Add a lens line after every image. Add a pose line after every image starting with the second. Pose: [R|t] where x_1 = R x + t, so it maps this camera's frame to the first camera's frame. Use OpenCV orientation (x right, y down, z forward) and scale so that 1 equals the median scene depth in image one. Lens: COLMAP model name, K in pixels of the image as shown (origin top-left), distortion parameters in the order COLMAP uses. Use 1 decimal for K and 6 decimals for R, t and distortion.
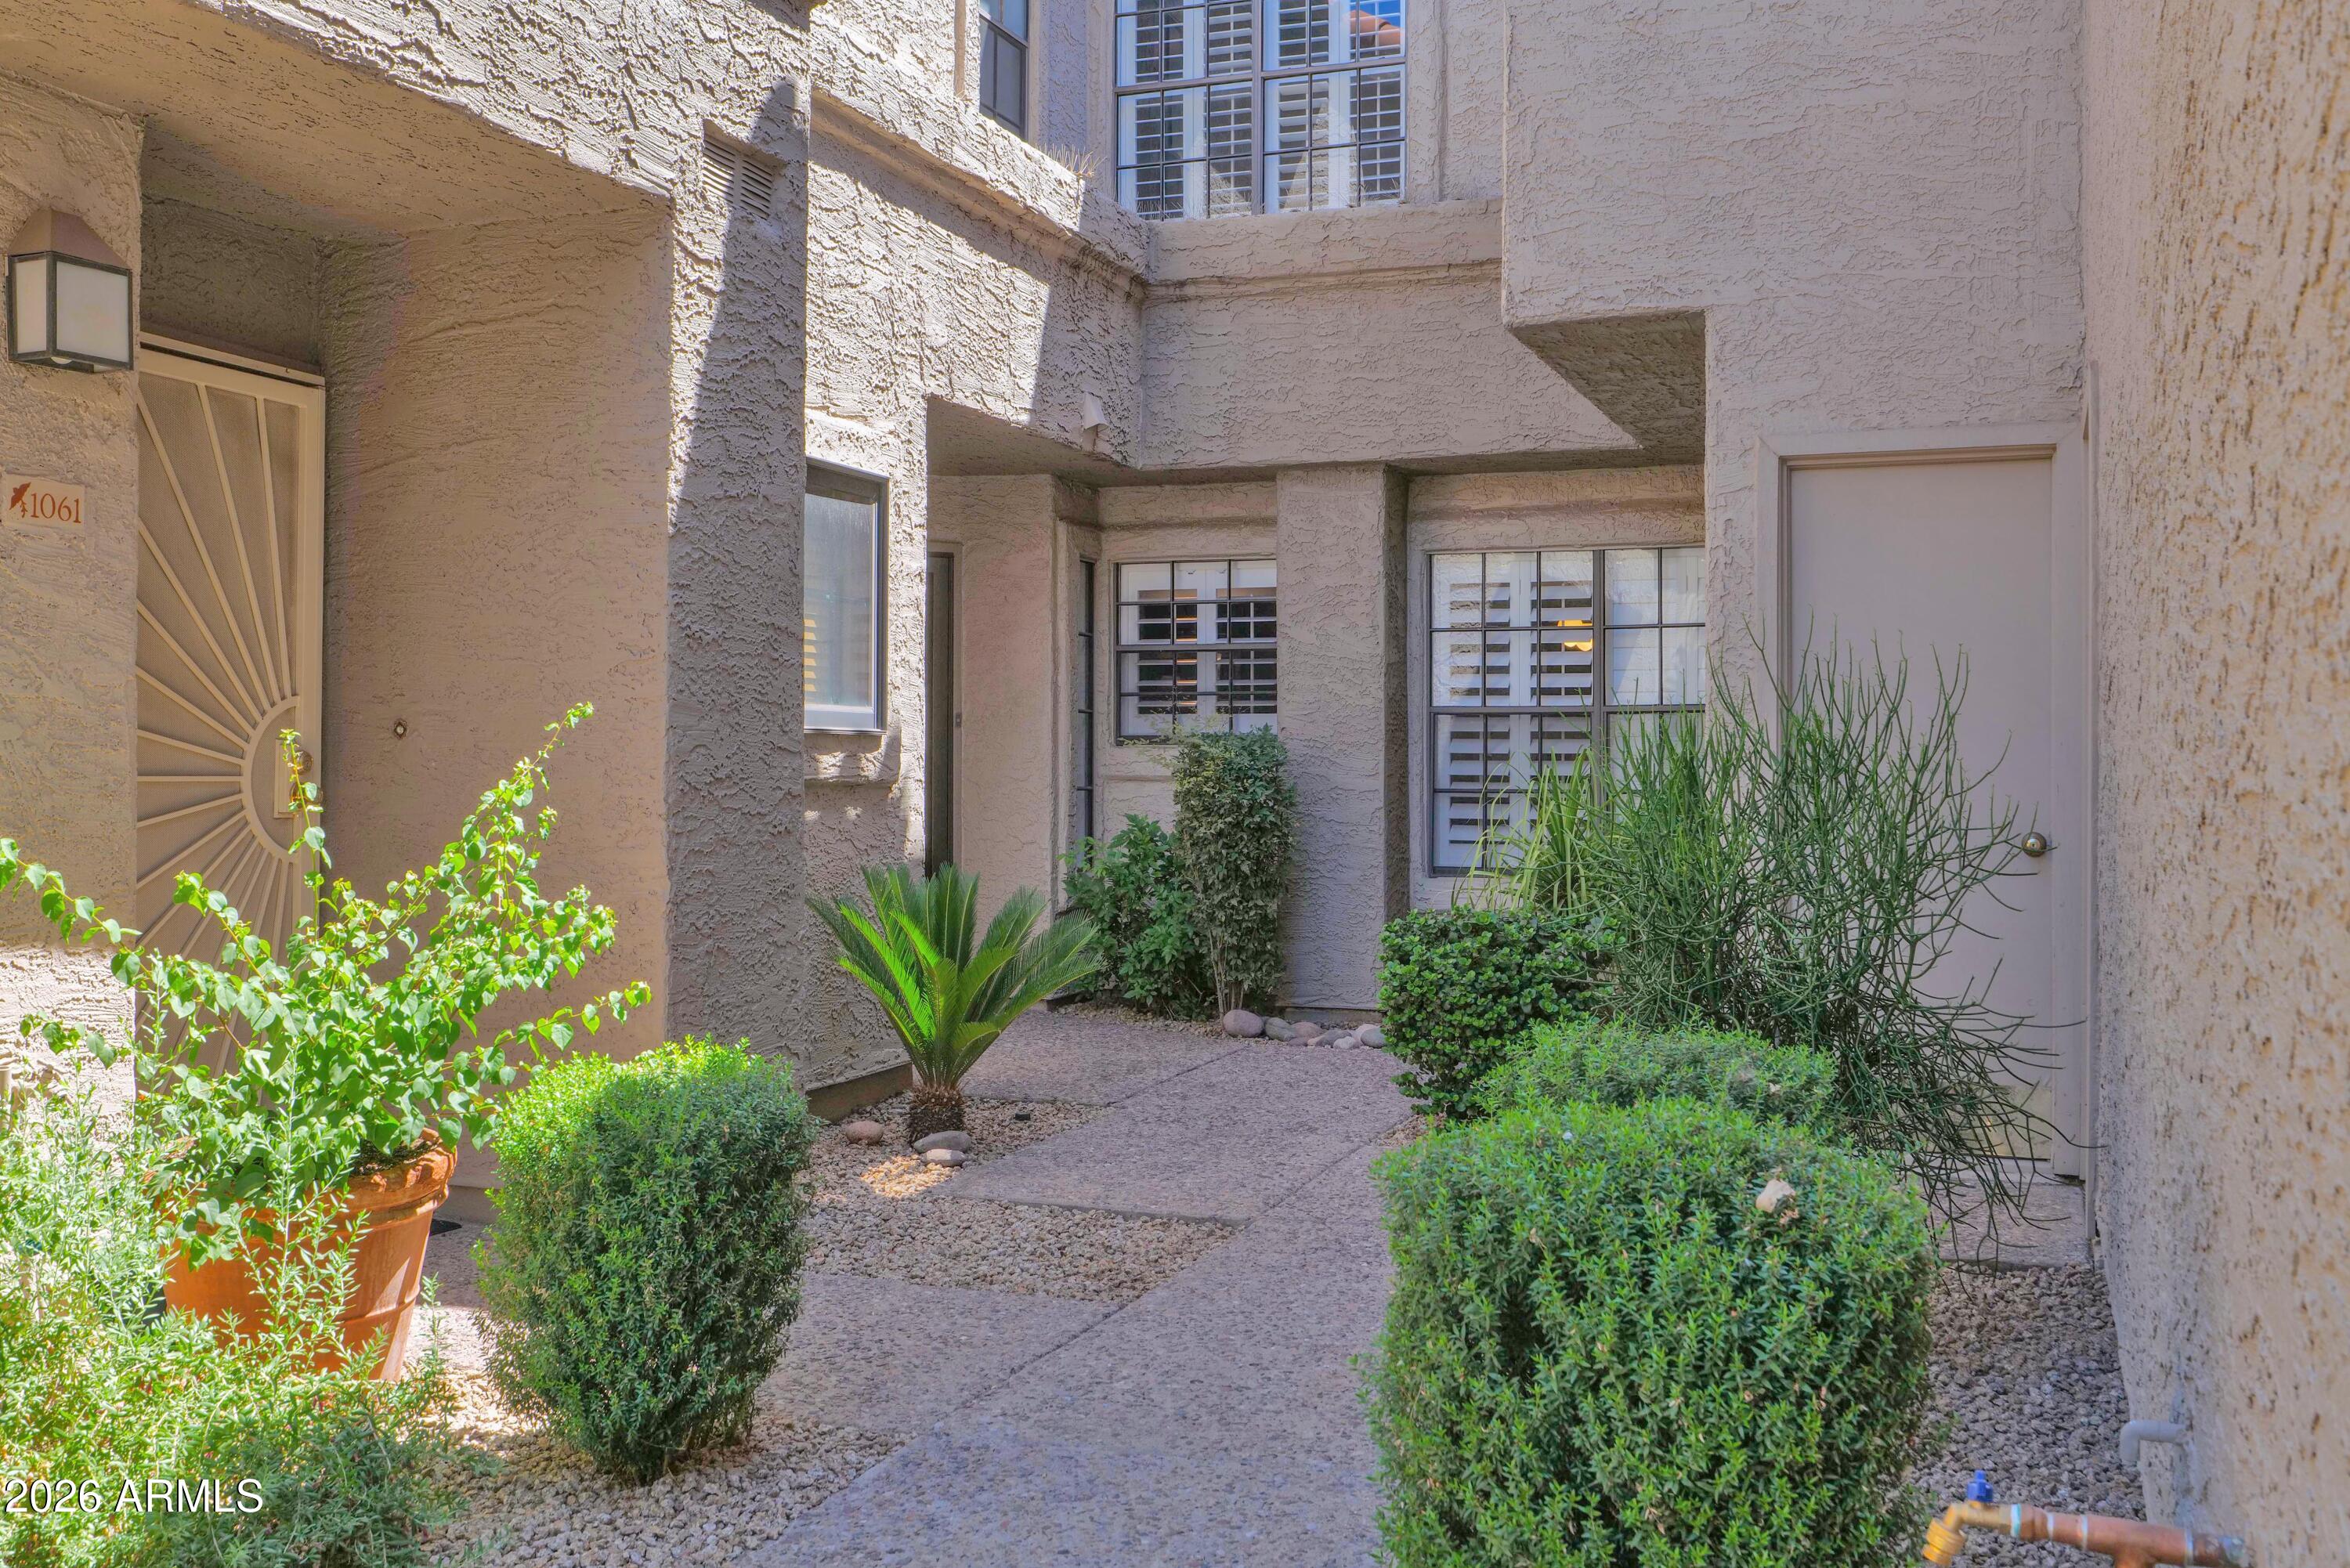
lens RADIAL K [[2255.4, 0, 1174.5], [0, 2255.4, 782.4], [0, 0, 1]] dist [-0.007205, 0.000000]
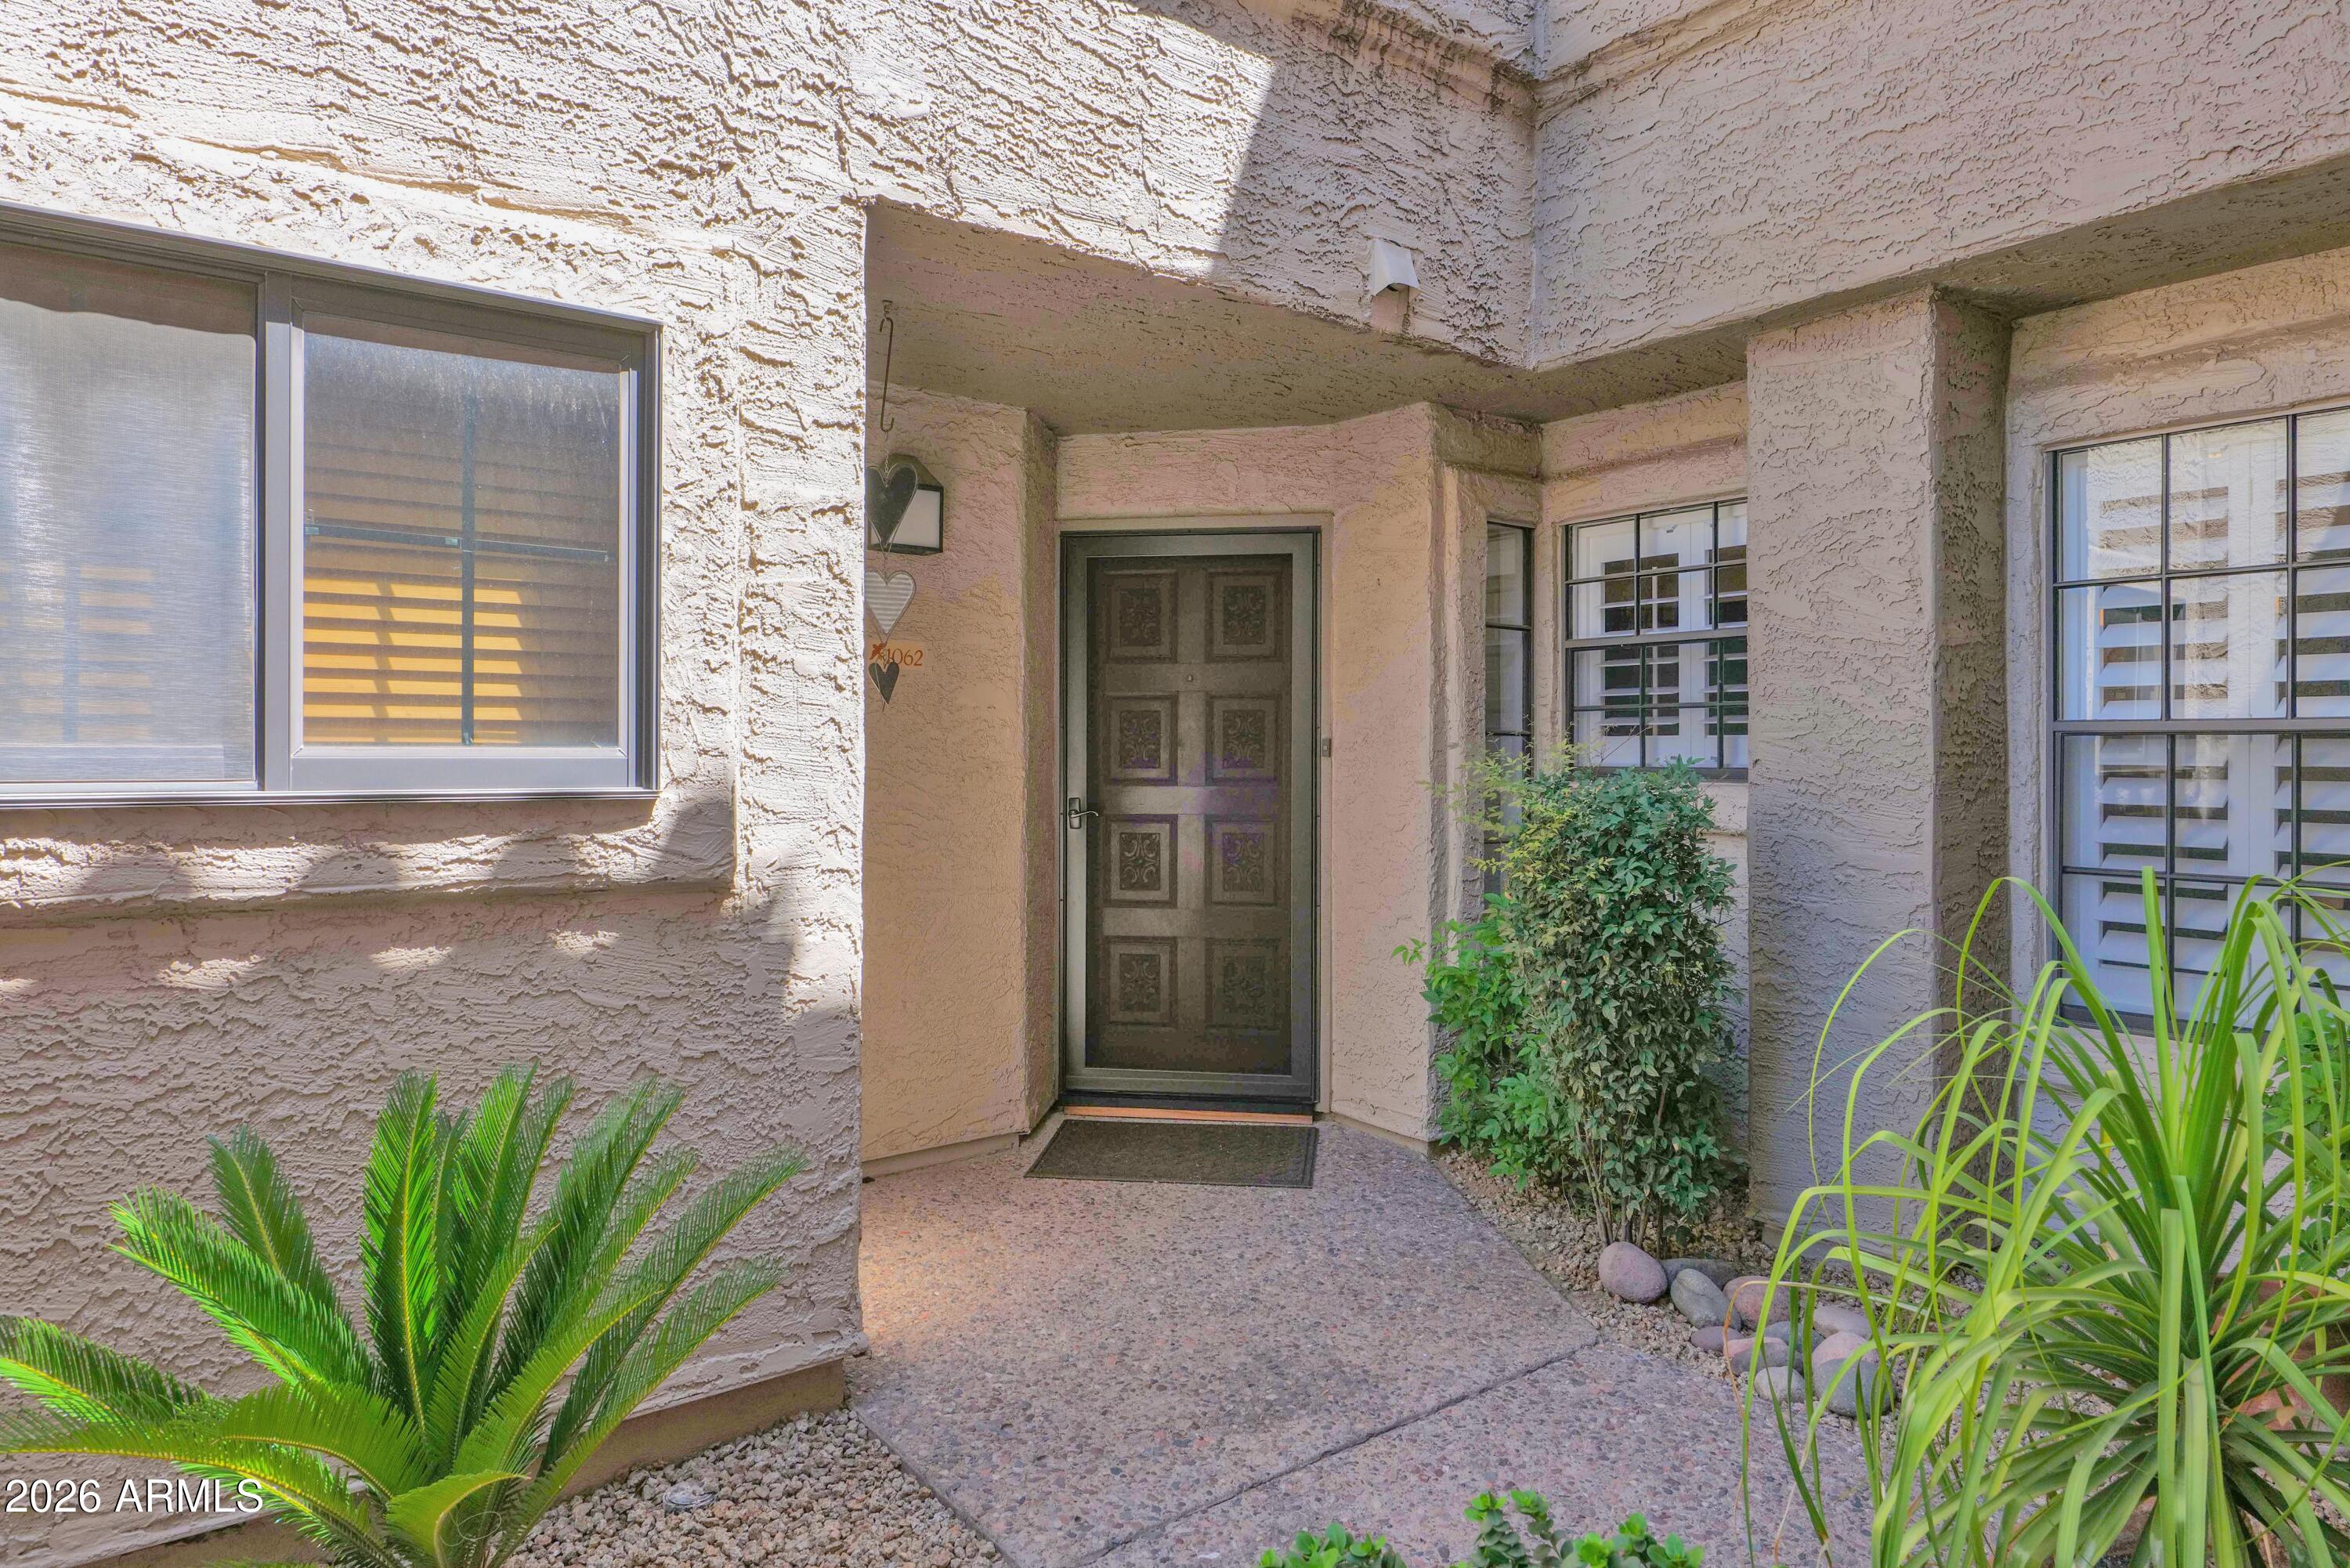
lens RADIAL K [[1426.9, 0, 1174.0], [0, 1426.9, 762.4], [0, 0, 1]] dist [-0.005591, -0.001213]
pose [[0.841079, 0.000801, -0.540911, 0.122566], [-0.002621, 0.999993, -0.002595, -0.022032], [0.540906, 0.003601, 0.841076, 0.590634]]
